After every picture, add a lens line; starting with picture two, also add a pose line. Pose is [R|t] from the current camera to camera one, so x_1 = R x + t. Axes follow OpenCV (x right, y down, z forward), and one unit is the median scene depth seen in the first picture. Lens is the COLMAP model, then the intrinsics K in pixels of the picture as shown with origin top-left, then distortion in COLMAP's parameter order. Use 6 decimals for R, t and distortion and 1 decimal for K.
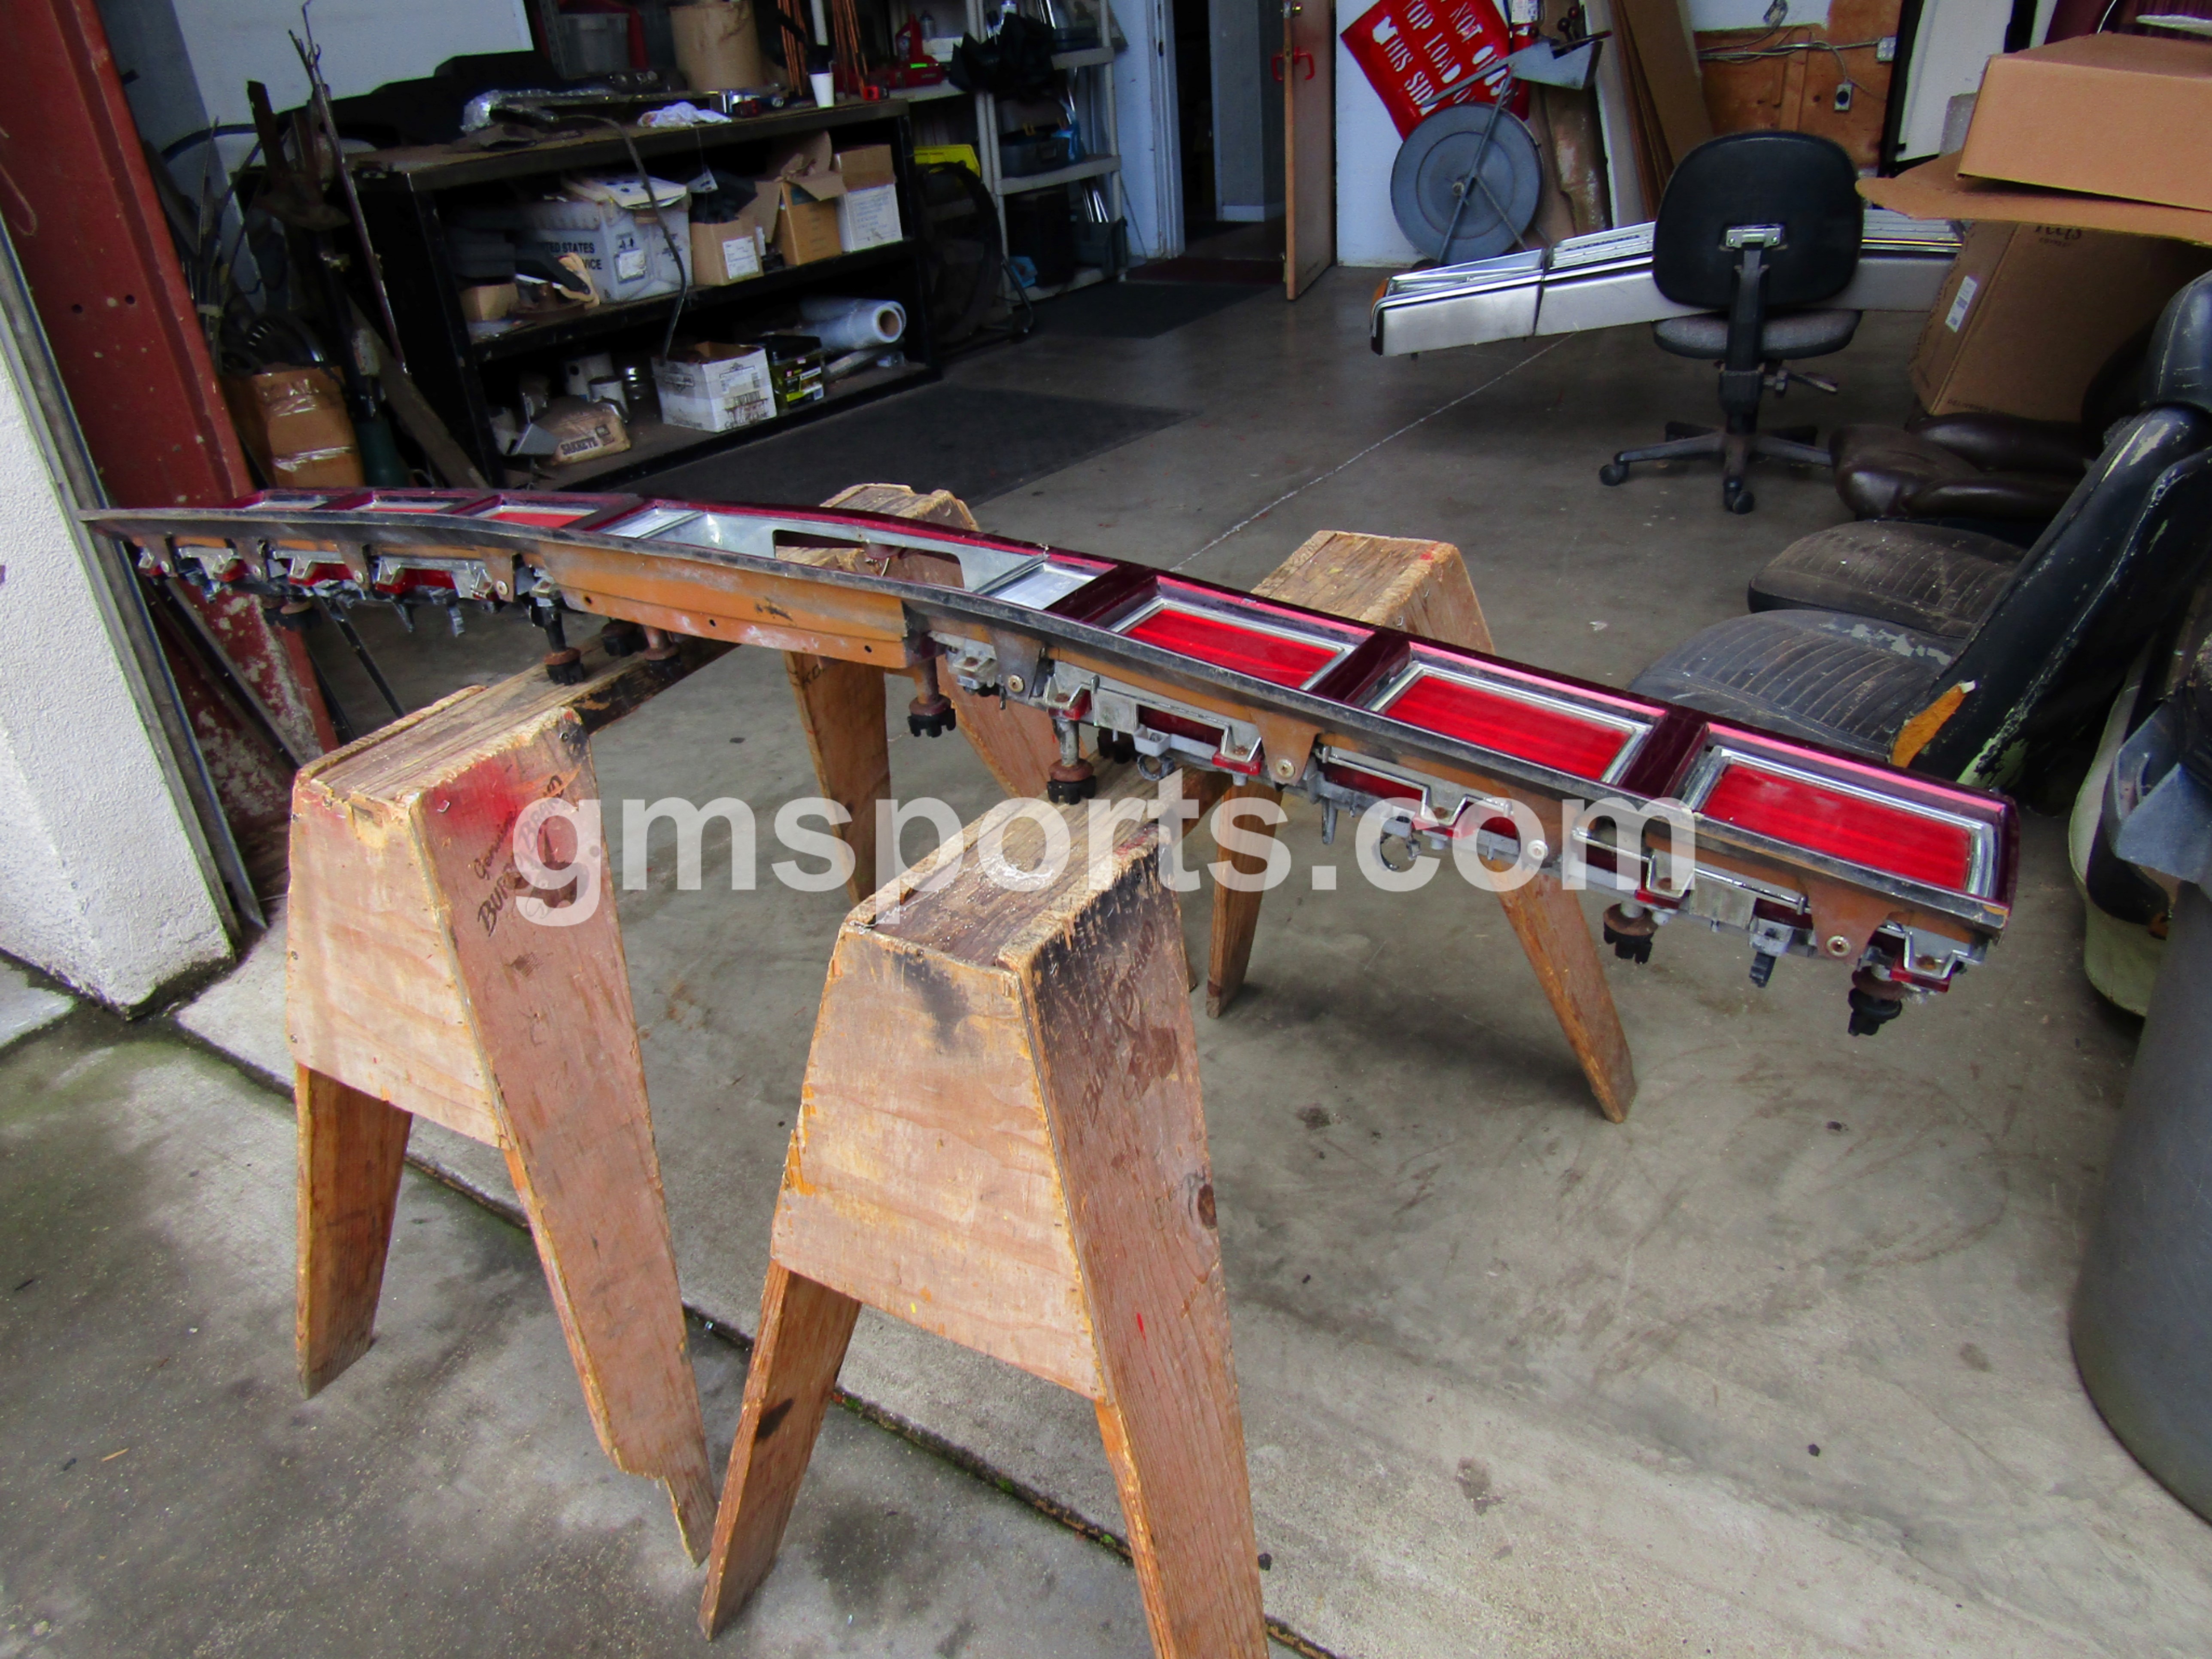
lens RADIAL K [[1572.5, 0, 1118.3], [0, 1572.5, 826.6], [0, 0, 1]] dist [-0.008021, 0.000448]
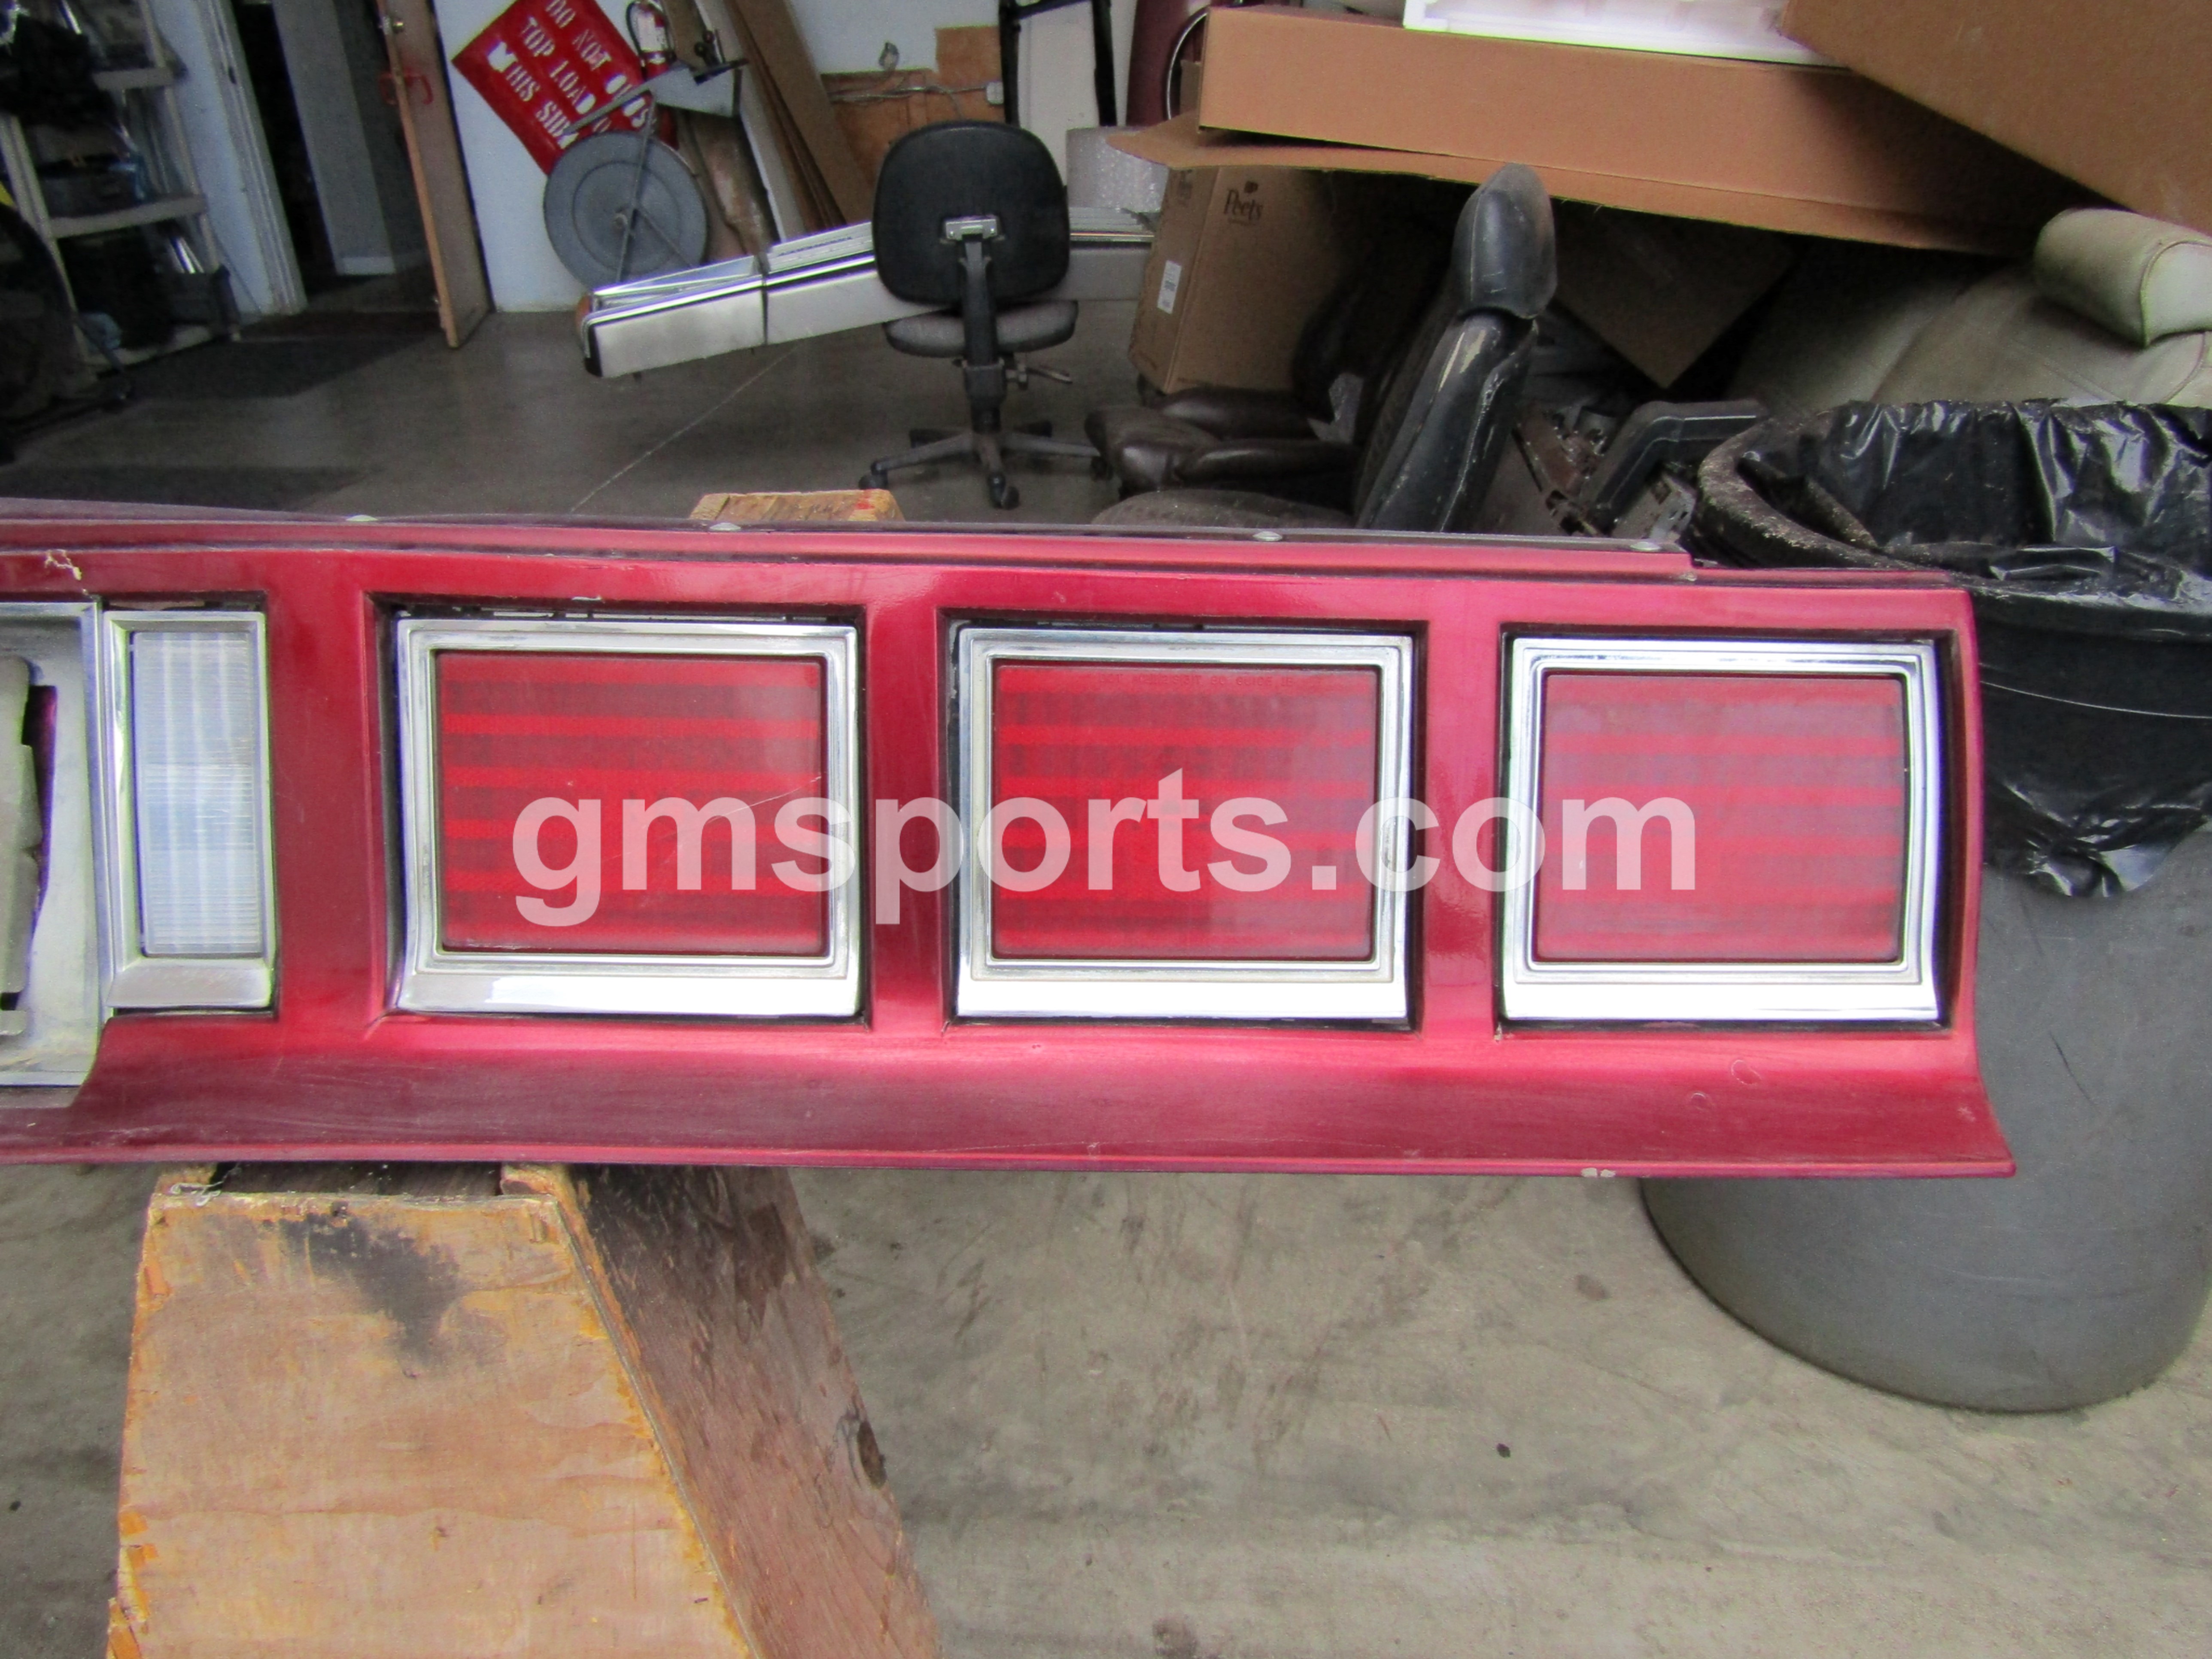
lens RADIAL K [[1566.6, 0, 1112.5], [0, 1566.6, 827.0], [0, 0, 1]] dist [-0.008243, -0.001696]
pose [[0.872071, -0.185585, 0.452824, -0.062453], [0.203313, 0.979066, 0.009710, 0.000925], [-0.445146, 0.083597, 0.891547, 0.220503]]
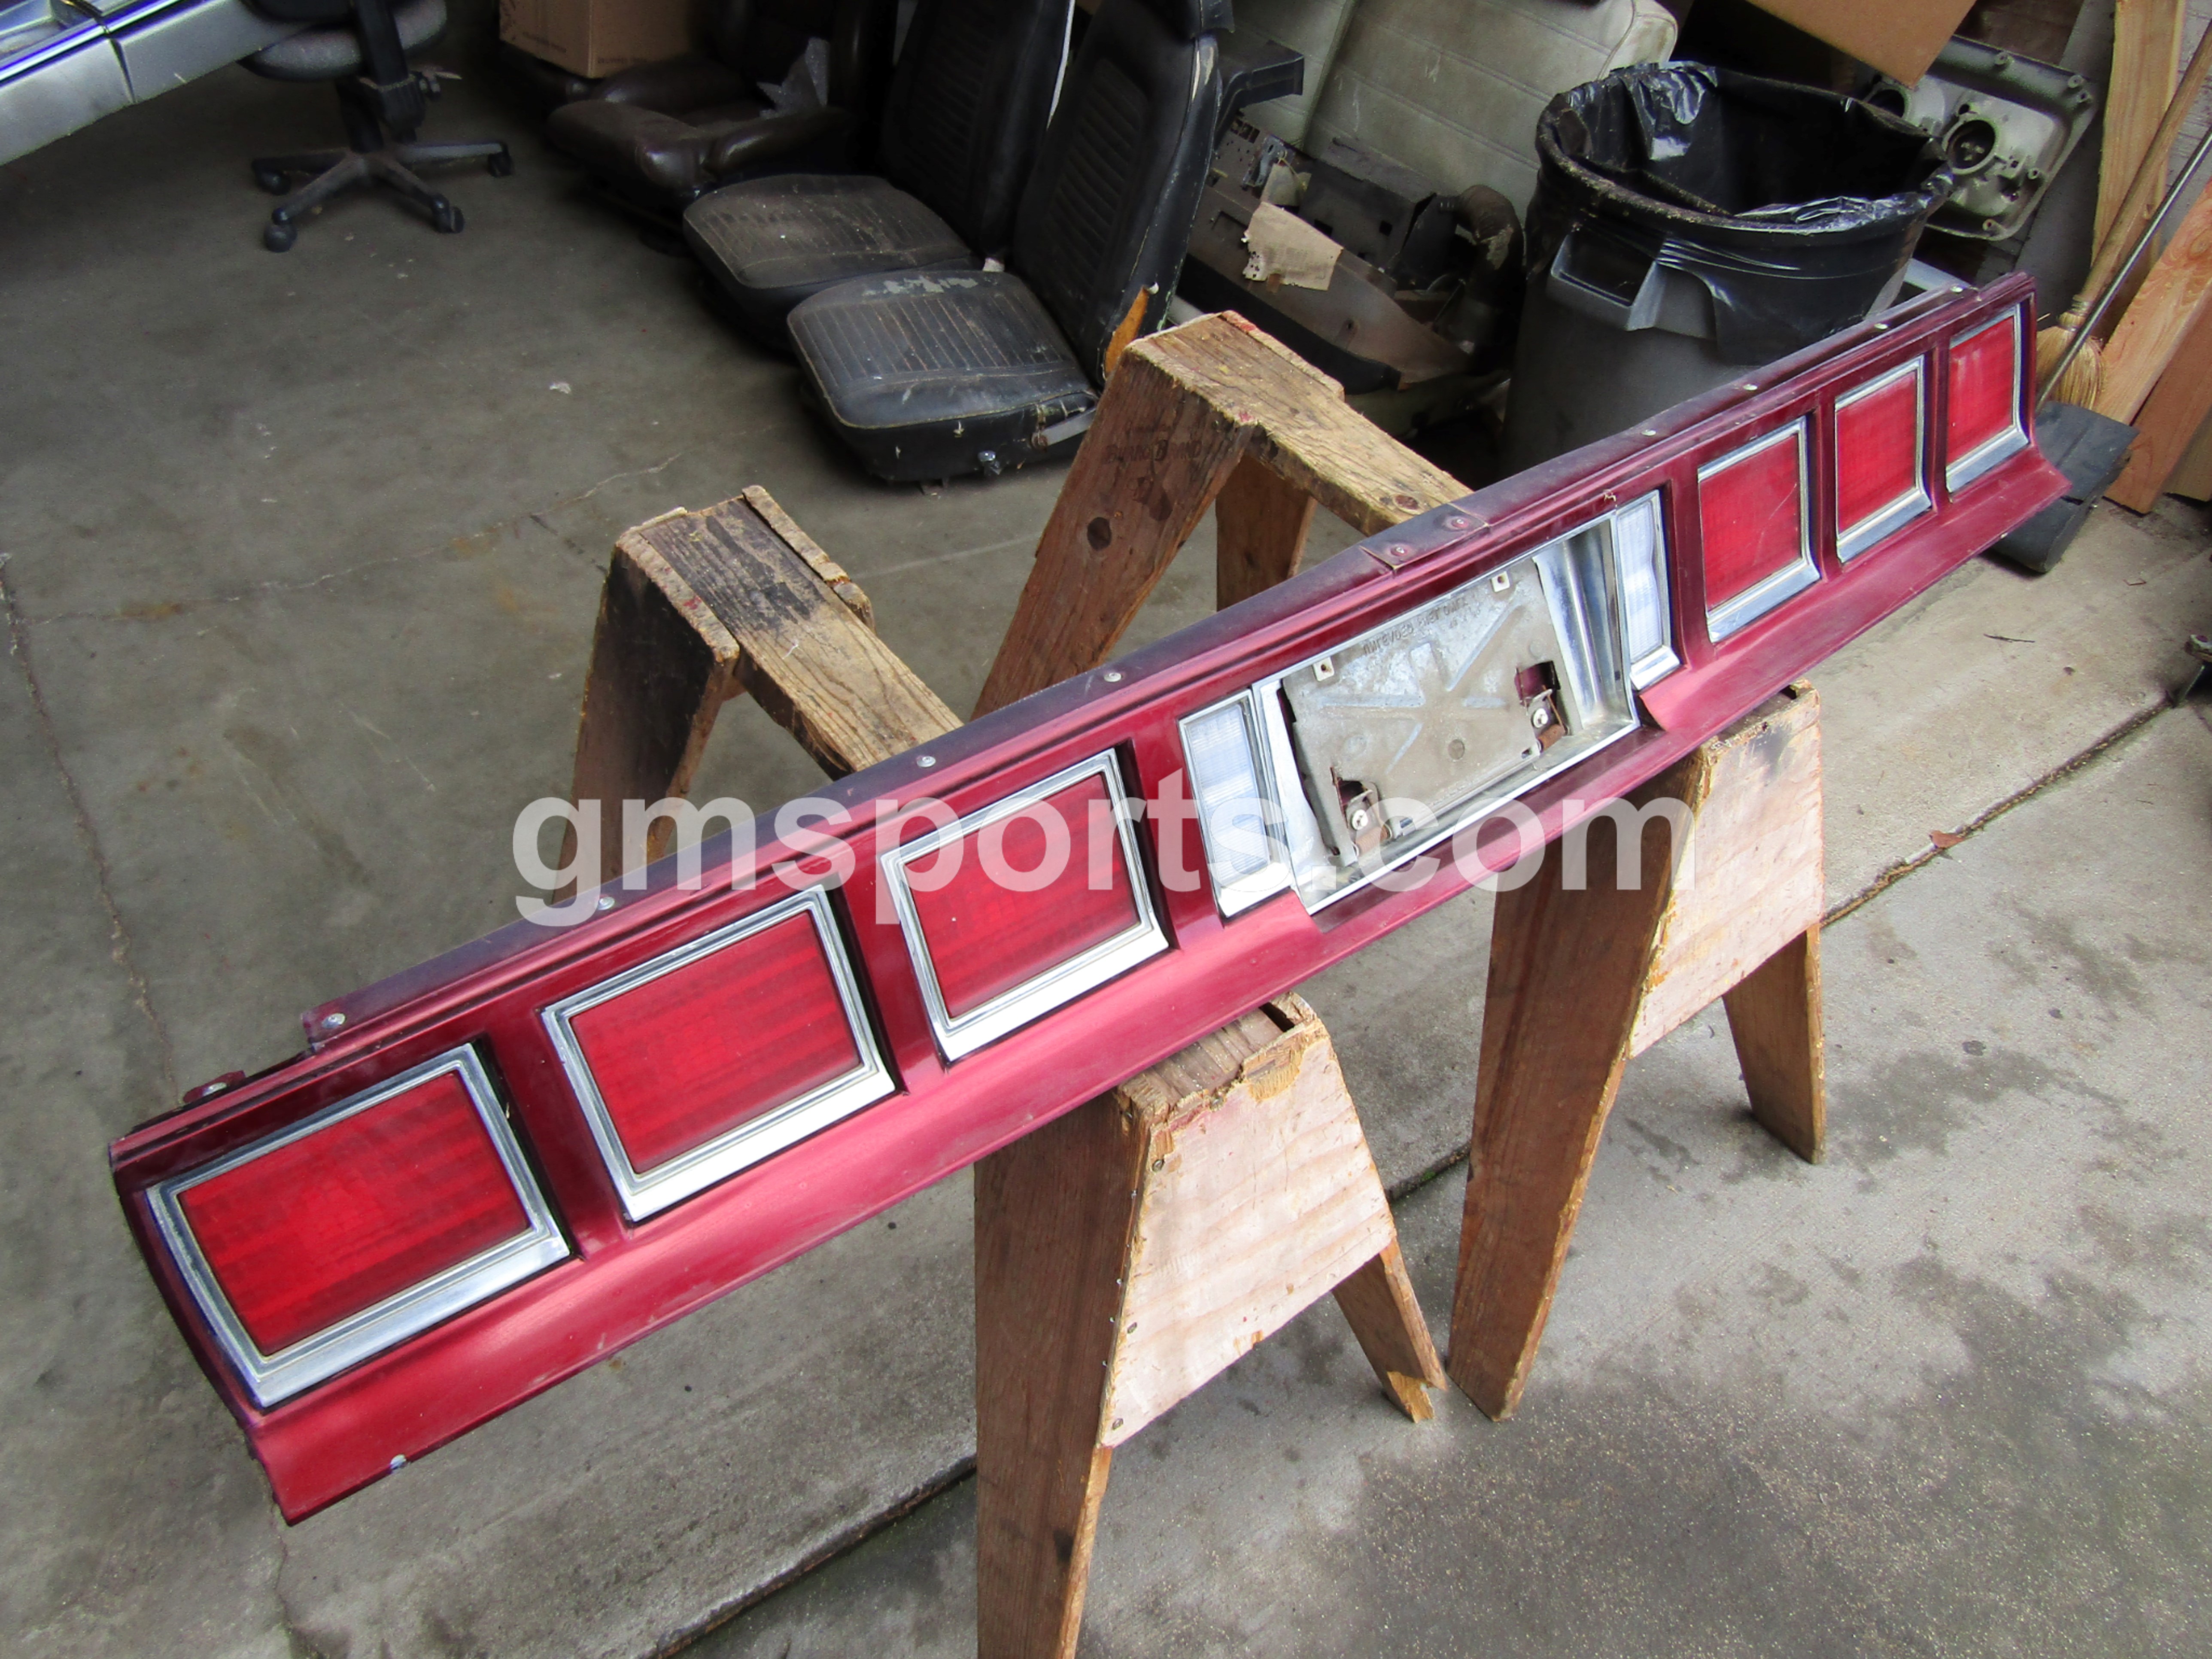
lens RADIAL K [[1554.8, 0, 1106.0], [0, 1554.8, 829.5], [0, 0, 1]] dist [-0.014556, -0.001334]
pose [[0.378543, -0.591438, 0.711973, -0.693149], [0.409954, 0.796785, 0.443927, -0.341307], [-0.829845, 0.123830, 0.544080, 0.425792]]
